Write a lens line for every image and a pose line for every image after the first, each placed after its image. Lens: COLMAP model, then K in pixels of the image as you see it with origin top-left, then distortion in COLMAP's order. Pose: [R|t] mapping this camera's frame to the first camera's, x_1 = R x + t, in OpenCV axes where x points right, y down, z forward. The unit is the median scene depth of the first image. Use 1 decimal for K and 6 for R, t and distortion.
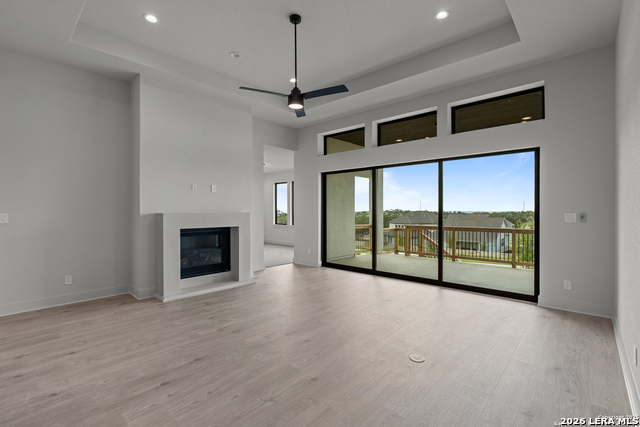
lens RADIAL K [[293.5, 0, 321.5], [0, 293.5, 207.6], [0, 0, 1]] dist [-0.011085, 0.000157]
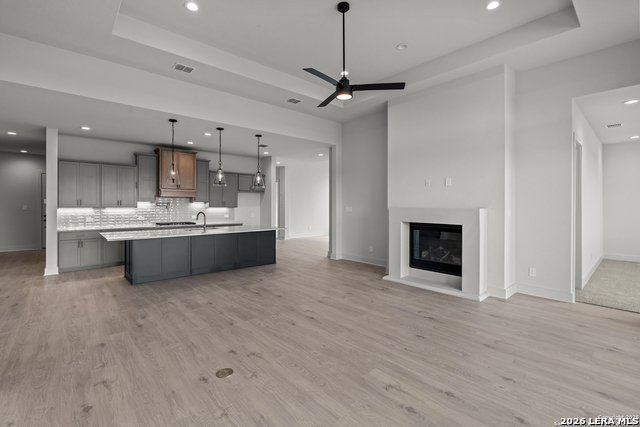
lens RADIAL K [[293.5, 0, 321.5], [0, 293.5, 207.6], [0, 0, 1]] dist [-0.011085, 0.000157]
pose [[-0.101059, 0.010735, -0.994822, 0.805681], [0.006810, 0.999926, 0.010098, 0.004113], [0.994857, -0.005755, -0.101125, 0.949184]]
